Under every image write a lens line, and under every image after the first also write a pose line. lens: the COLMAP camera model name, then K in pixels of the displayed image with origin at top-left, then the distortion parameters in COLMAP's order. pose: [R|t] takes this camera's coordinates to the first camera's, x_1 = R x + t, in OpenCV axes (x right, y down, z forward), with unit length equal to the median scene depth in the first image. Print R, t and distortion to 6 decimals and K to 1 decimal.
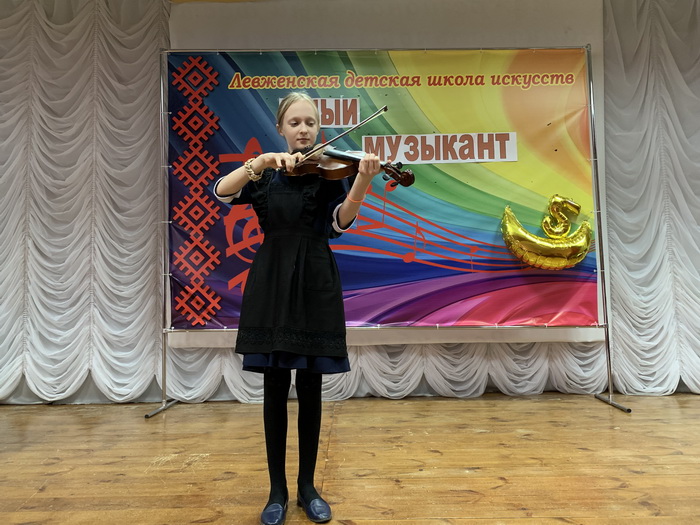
lens RADIAL K [[535.0, 0, 350.0], [0, 535.0, 262.5], [0, 0, 1]] dist [0.026649, -0.054324]
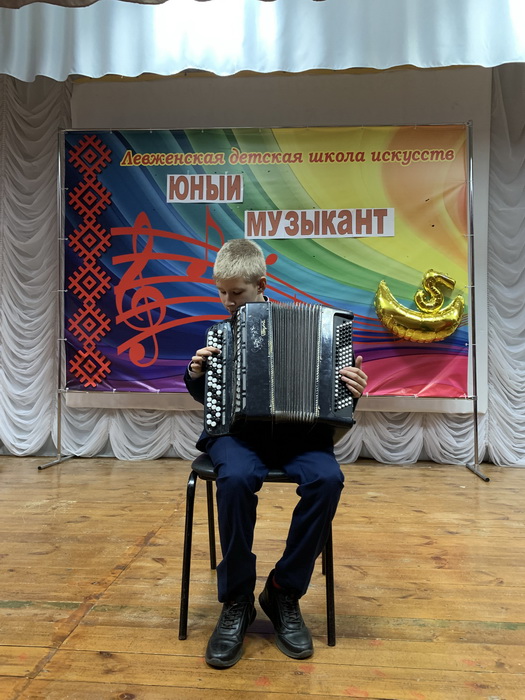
lens RADIAL K [[535.0, 0, 262.5], [0, 535.0, 350.0], [0, 0, 1]] dist [0.026649, -0.054324]
pose [[0.997268, 0.021959, -0.070536, 0.136923], [-0.019448, 0.999159, 0.036092, -0.003244], [0.071269, -0.034622, 0.996856, -0.050966]]
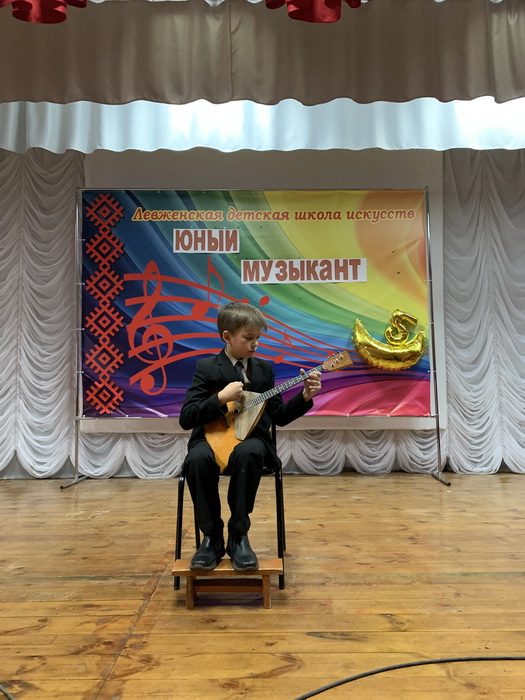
lens RADIAL K [[533.7, 0, 271.8], [0, 533.7, 349.8], [0, 0, 1]] dist [0.073592, -0.154113]
pose [[0.999946, 0.007012, 0.007631, 0.085300], [-0.006917, 0.999900, -0.012343, -0.016079], [-0.007717, 0.012289, 0.999895, -0.224392]]
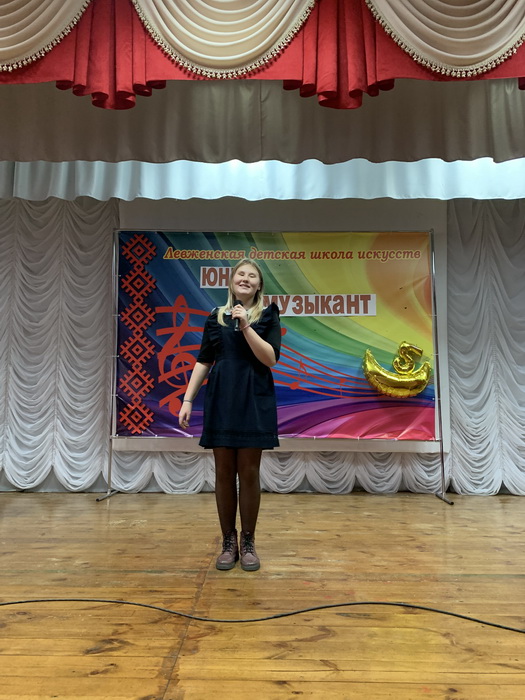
lens RADIAL K [[533.4, 0, 259.7], [0, 533.4, 356.4], [0, 0, 1]] dist [0.099337, -0.234726]
pose [[0.999677, 0.018608, -0.017311, 0.045059], [-0.019327, 0.998915, -0.042361, -0.024393], [0.016504, 0.042682, 0.998952, -0.340451]]
